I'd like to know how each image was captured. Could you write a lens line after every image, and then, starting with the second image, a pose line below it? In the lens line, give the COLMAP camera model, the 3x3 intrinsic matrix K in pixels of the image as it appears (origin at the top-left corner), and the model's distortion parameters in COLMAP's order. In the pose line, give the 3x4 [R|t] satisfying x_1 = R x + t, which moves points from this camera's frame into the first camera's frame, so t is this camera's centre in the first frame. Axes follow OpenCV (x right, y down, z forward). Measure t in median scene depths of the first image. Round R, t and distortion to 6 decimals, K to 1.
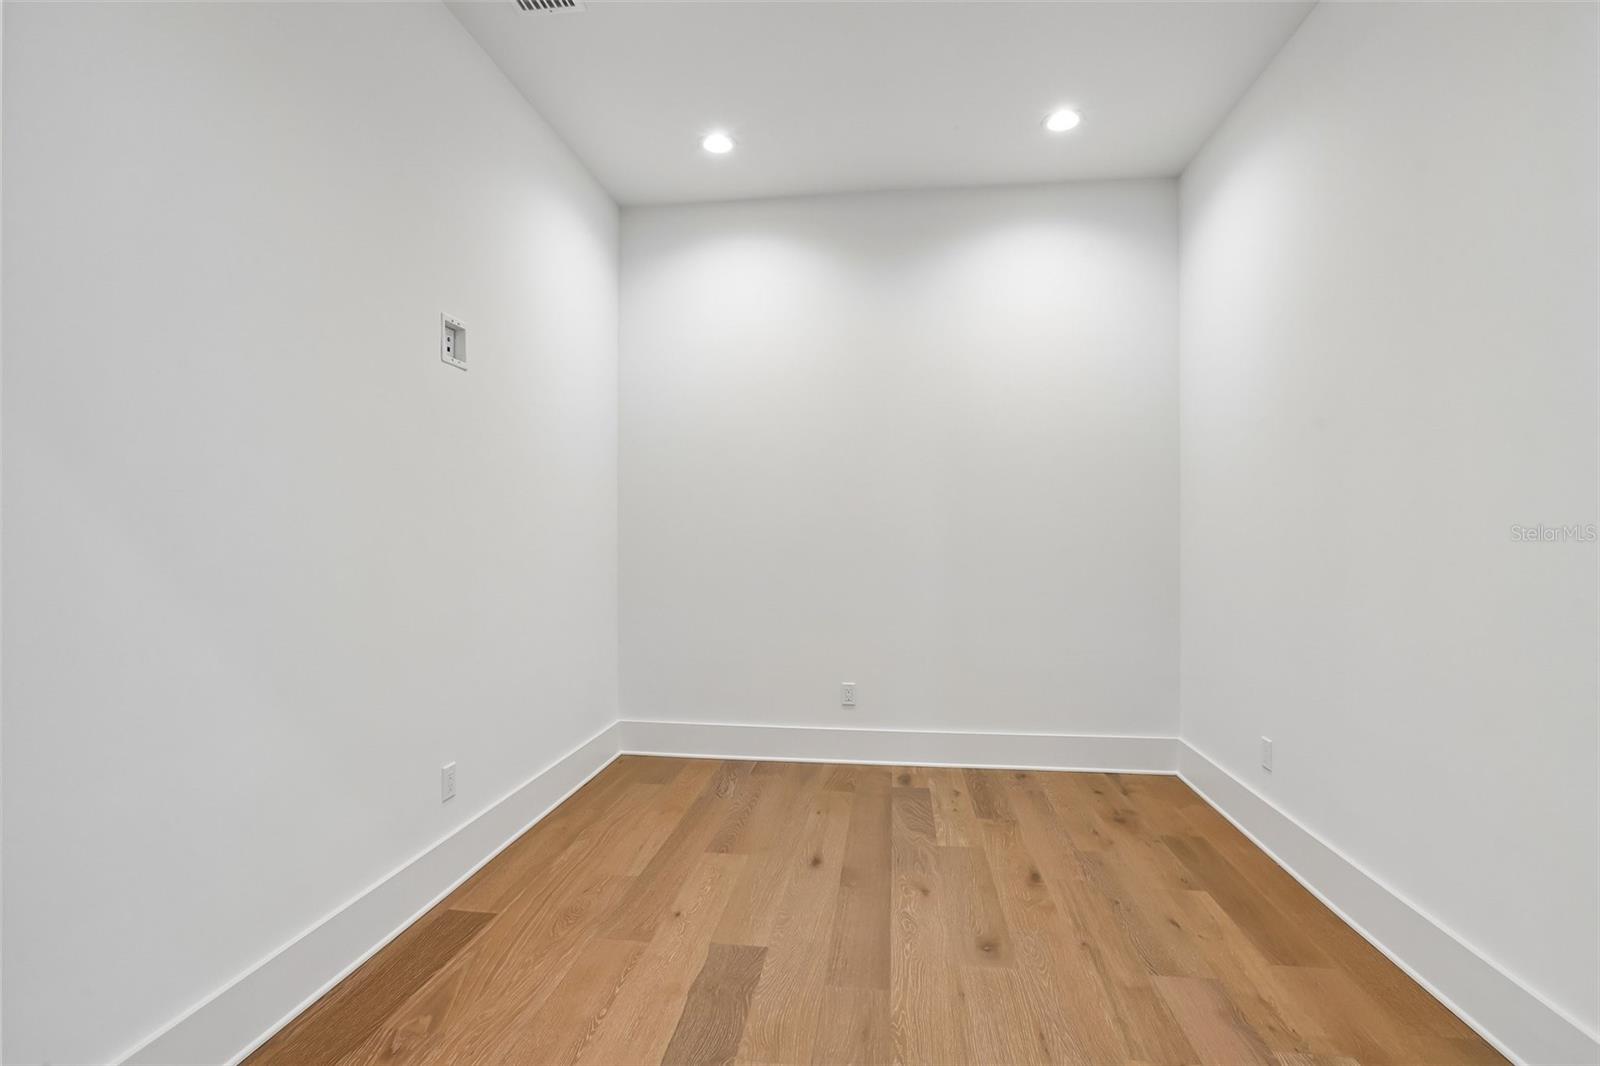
lens RADIAL K [[732.9, 0, 794.4], [0, 732.9, 537.9], [0, 0, 1]] dist [-0.041454, 0.015004]
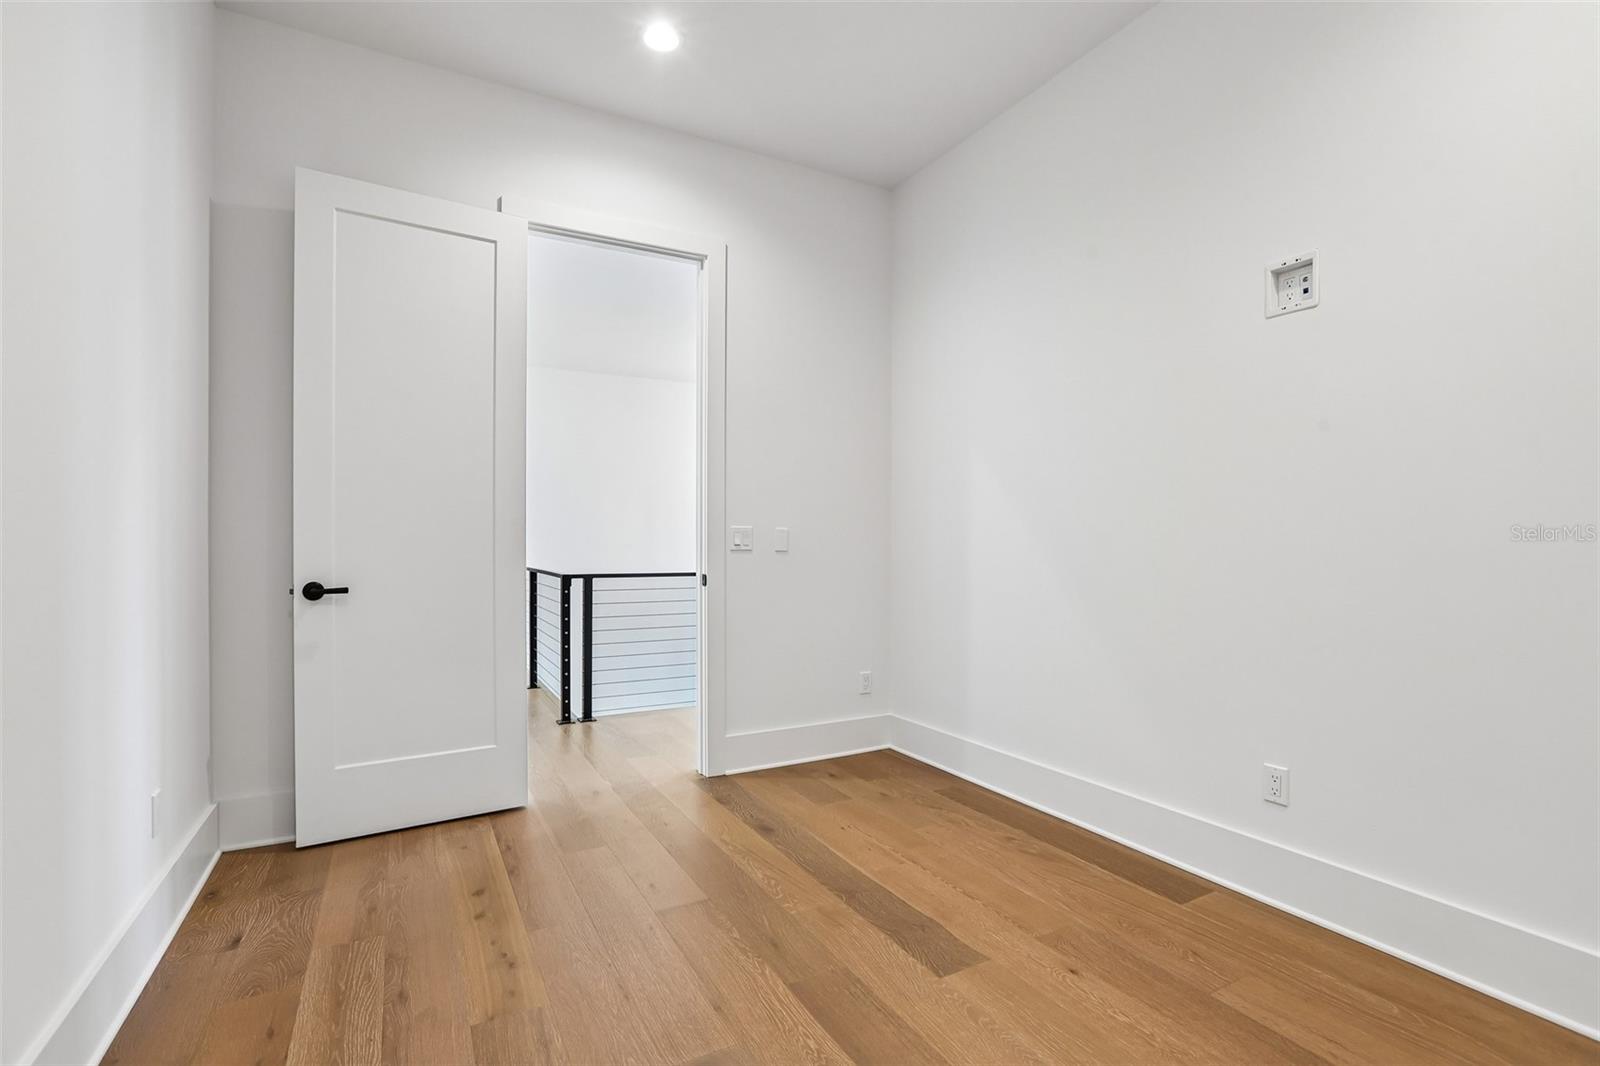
lens RADIAL K [[732.9, 0, 794.4], [0, 732.9, 537.9], [0, 0, 1]] dist [-0.041454, 0.015004]
pose [[-0.811550, -0.003412, -0.584273, 0.646816], [-0.000097, 0.999984, -0.005705, 0.048021], [0.584283, -0.004573, -0.811537, 1.697652]]
